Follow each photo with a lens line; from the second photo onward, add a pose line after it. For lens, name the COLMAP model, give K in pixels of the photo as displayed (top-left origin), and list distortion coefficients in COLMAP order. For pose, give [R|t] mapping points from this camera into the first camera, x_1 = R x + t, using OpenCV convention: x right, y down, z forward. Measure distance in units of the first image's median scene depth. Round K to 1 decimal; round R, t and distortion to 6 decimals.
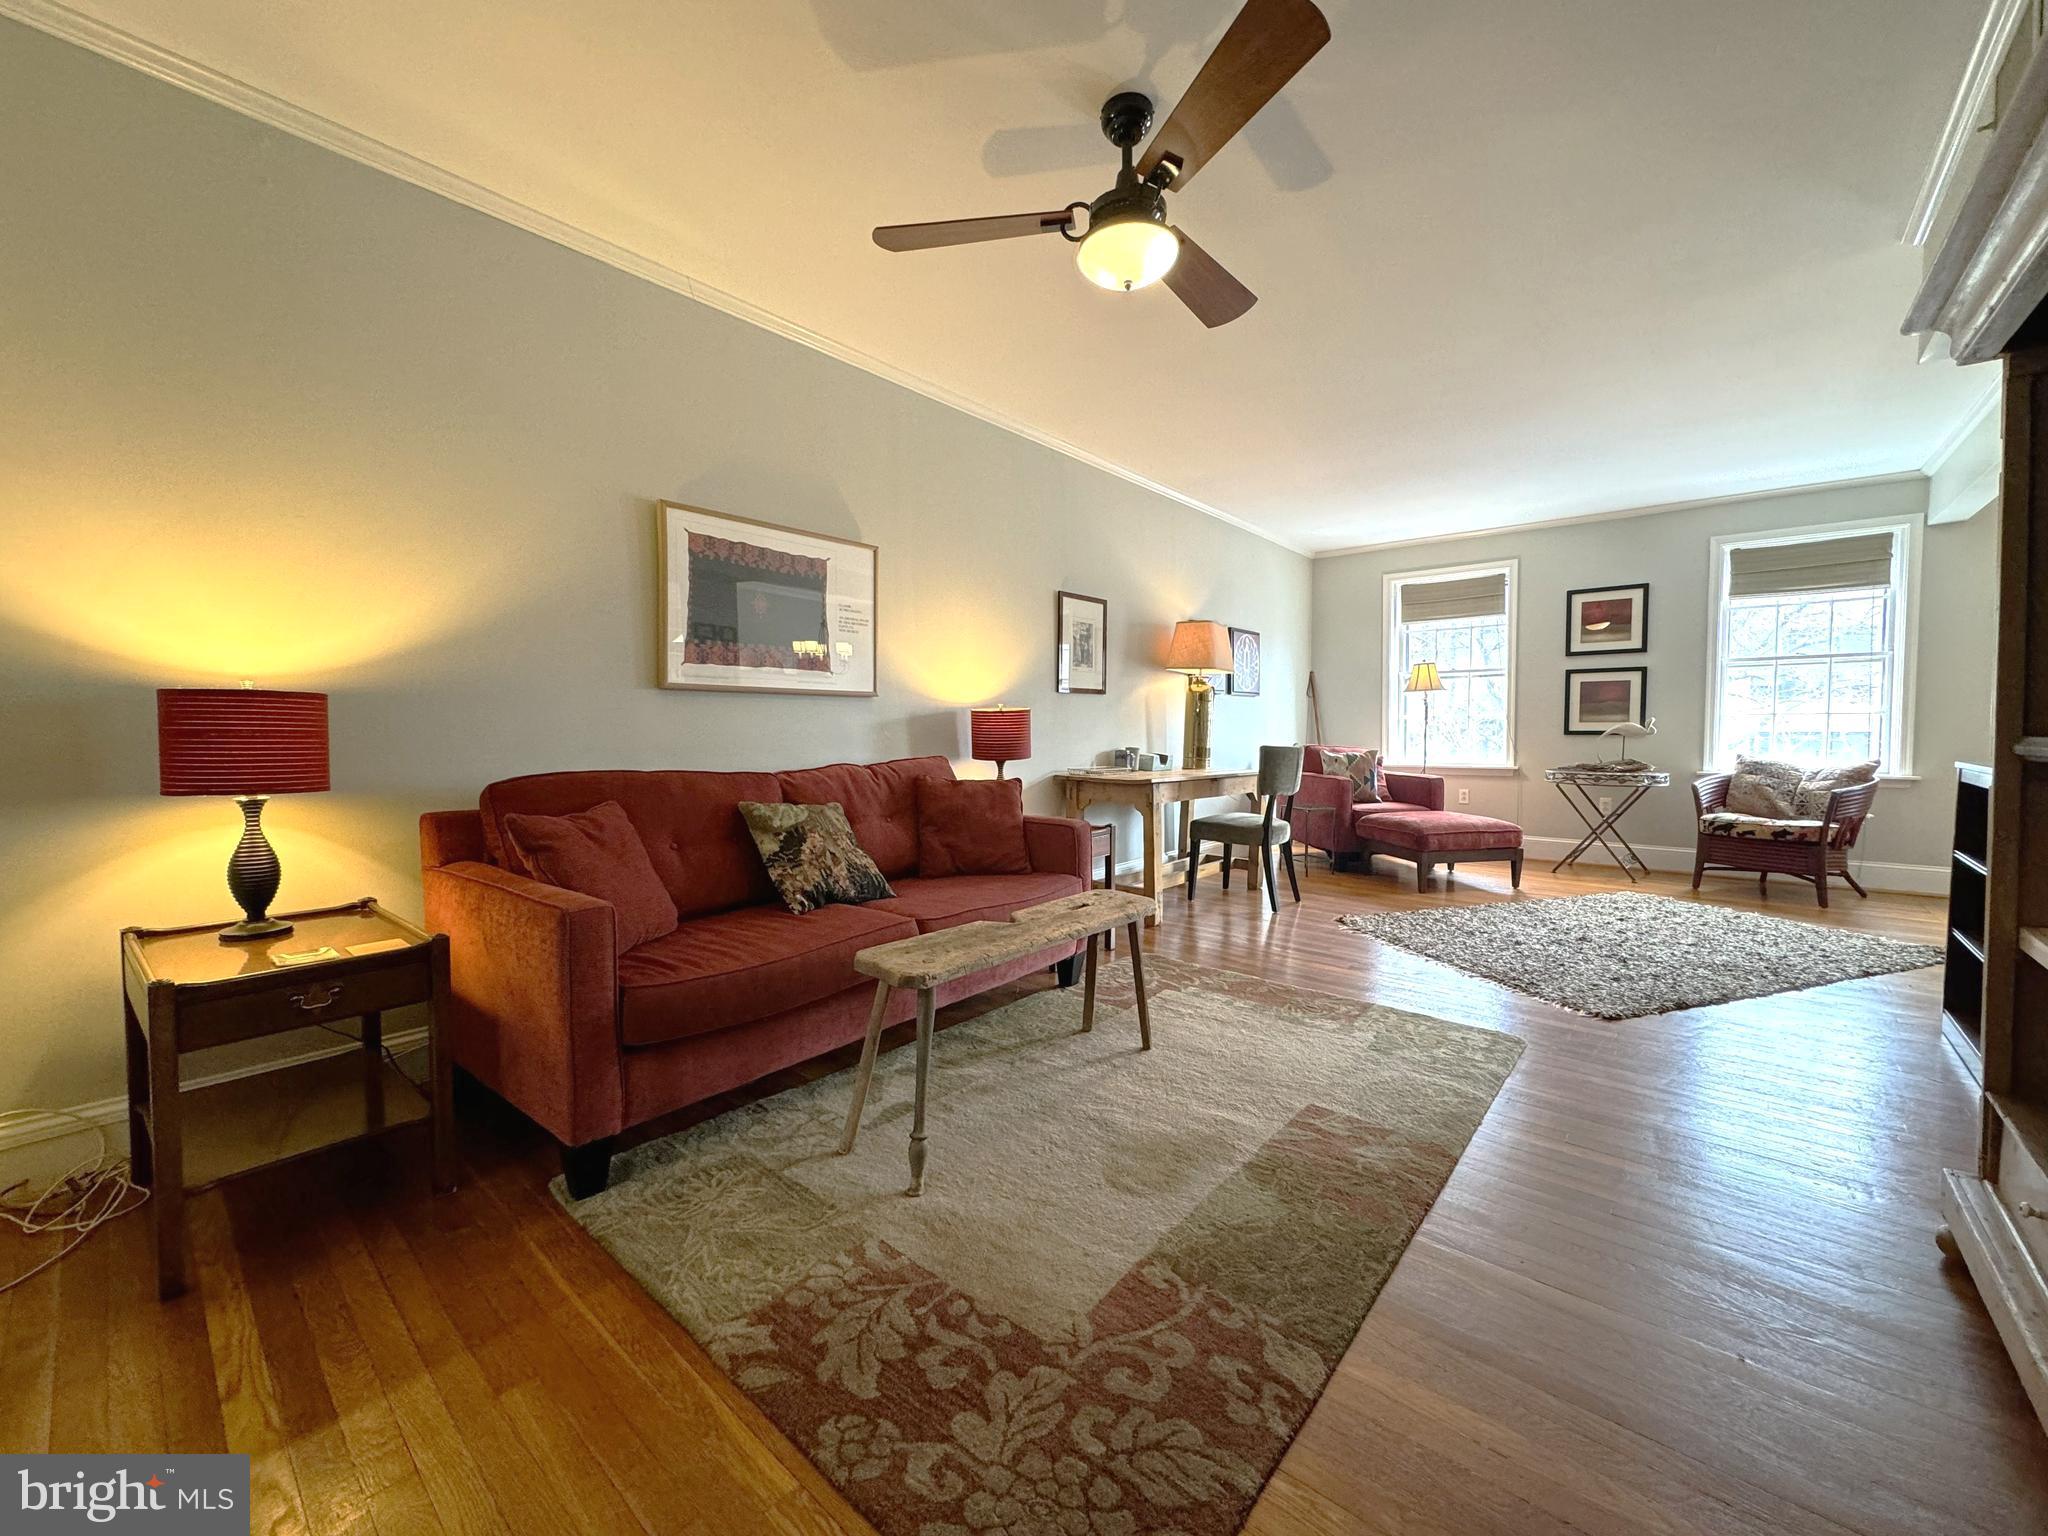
lens RADIAL K [[815.8, 0, 1023.6], [0, 815.8, 766.5], [0, 0, 1]] dist [-0.002079, -0.000122]
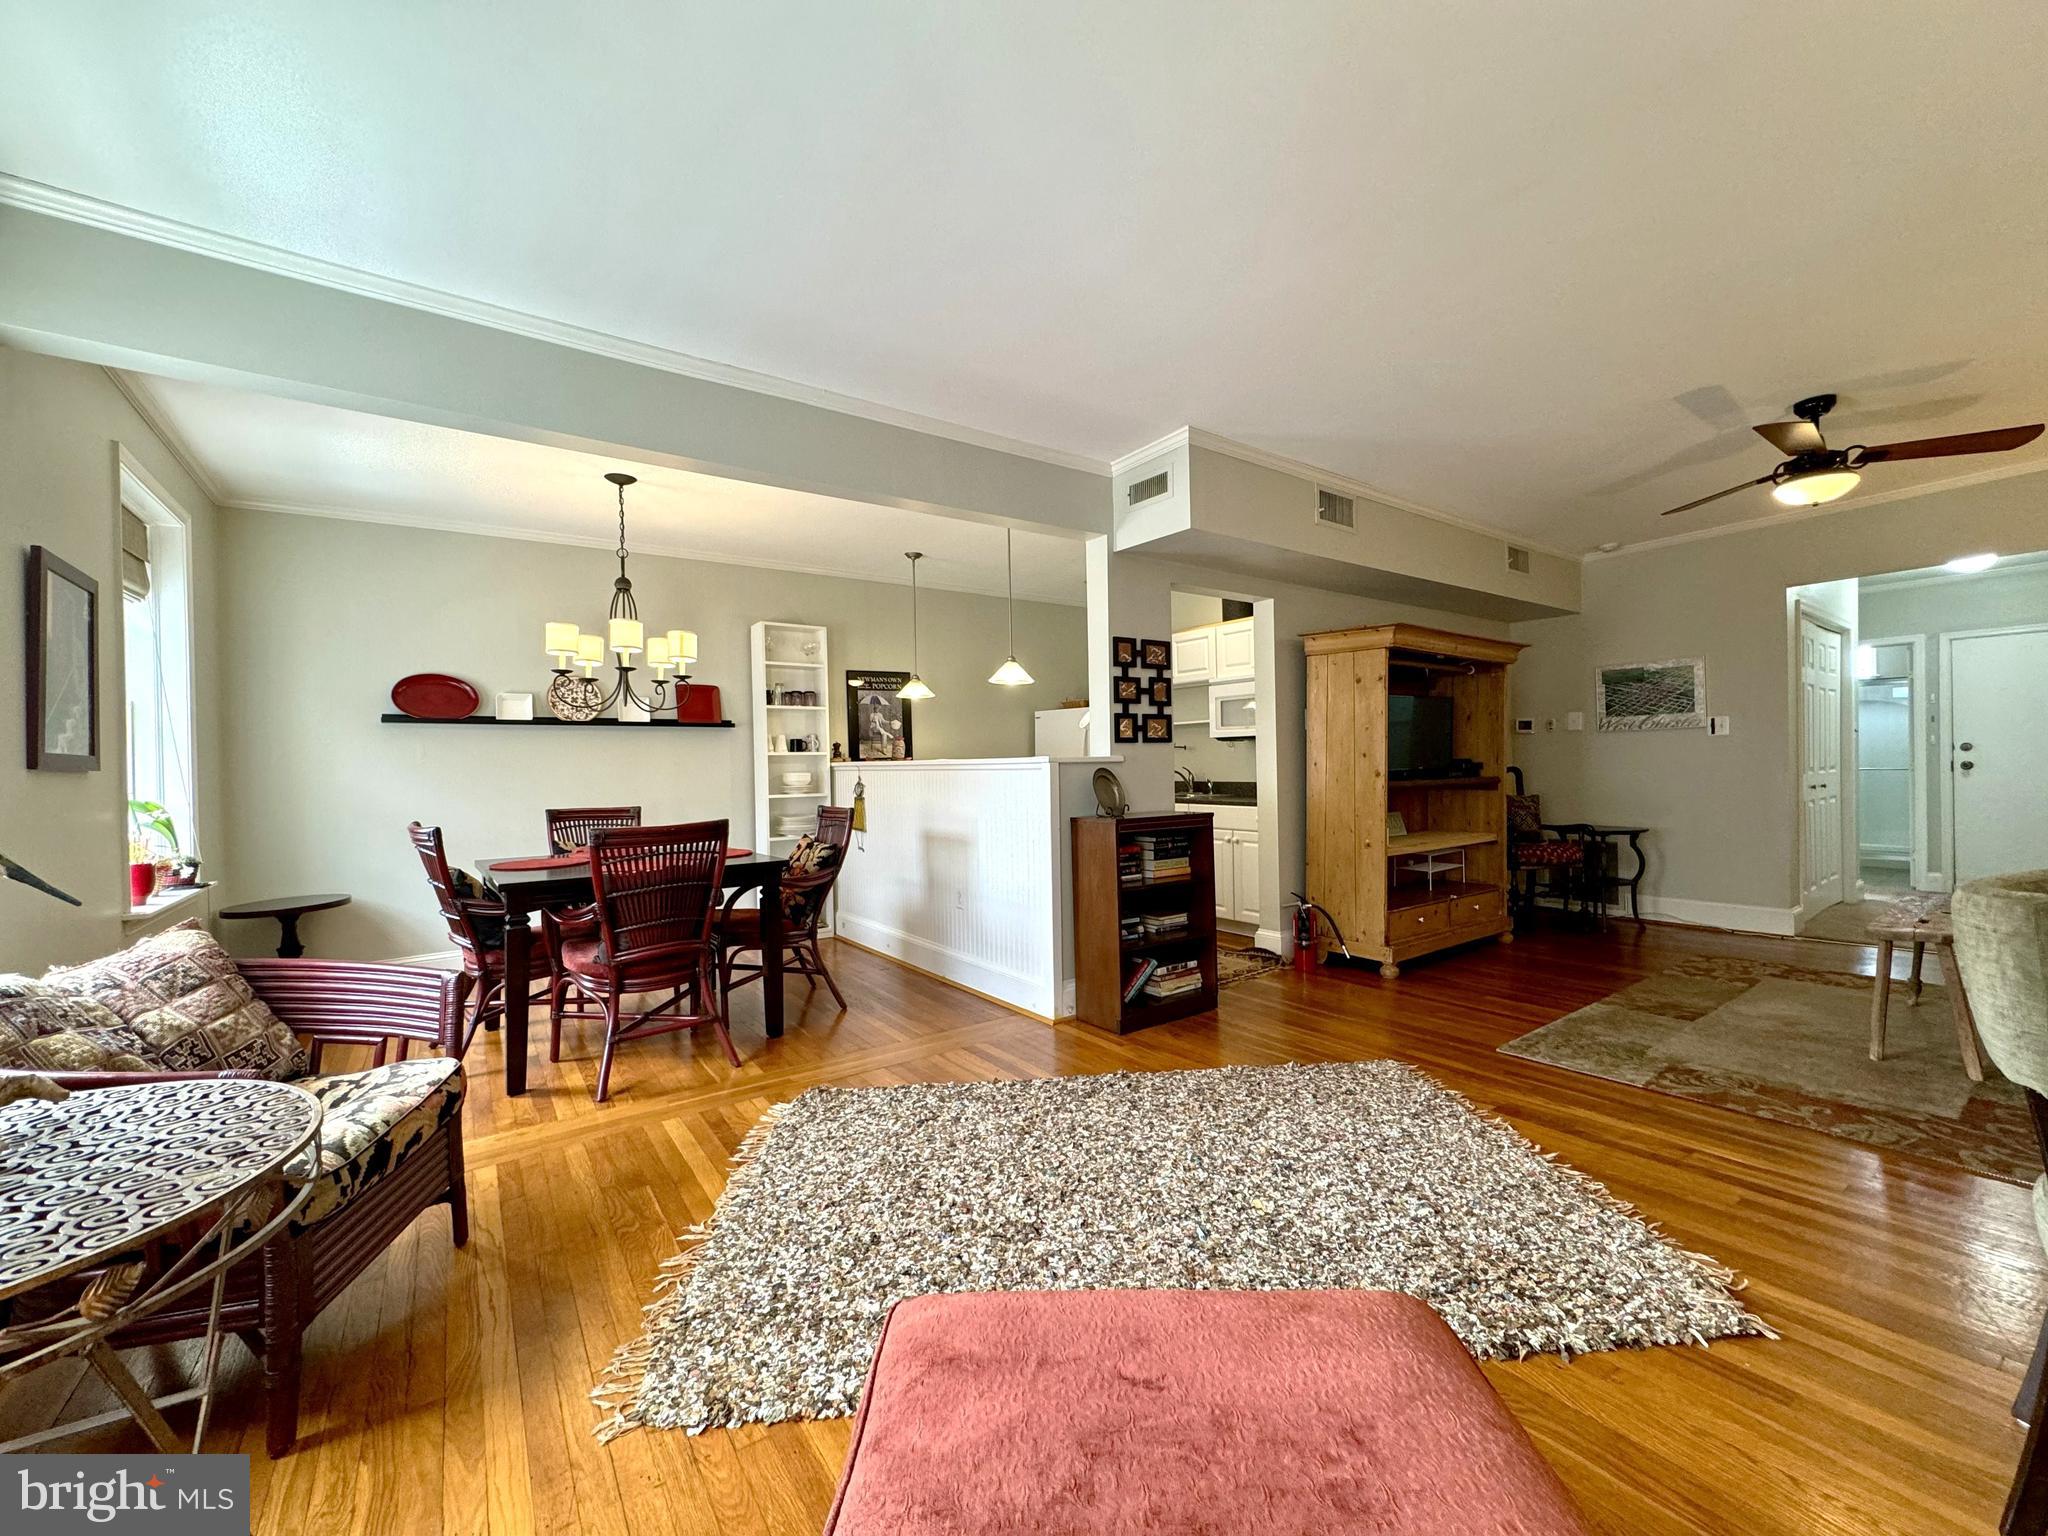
lens RADIAL K [[815.8, 0, 1023.6], [0, 815.8, 766.5], [0, 0, 1]] dist [-0.002079, -0.000122]
pose [[-0.970526, 0.026569, 0.239525, 0.526908], [0.038942, 0.998132, 0.047073, -0.082158], [-0.237827, 0.055013, -0.969748, 1.217420]]
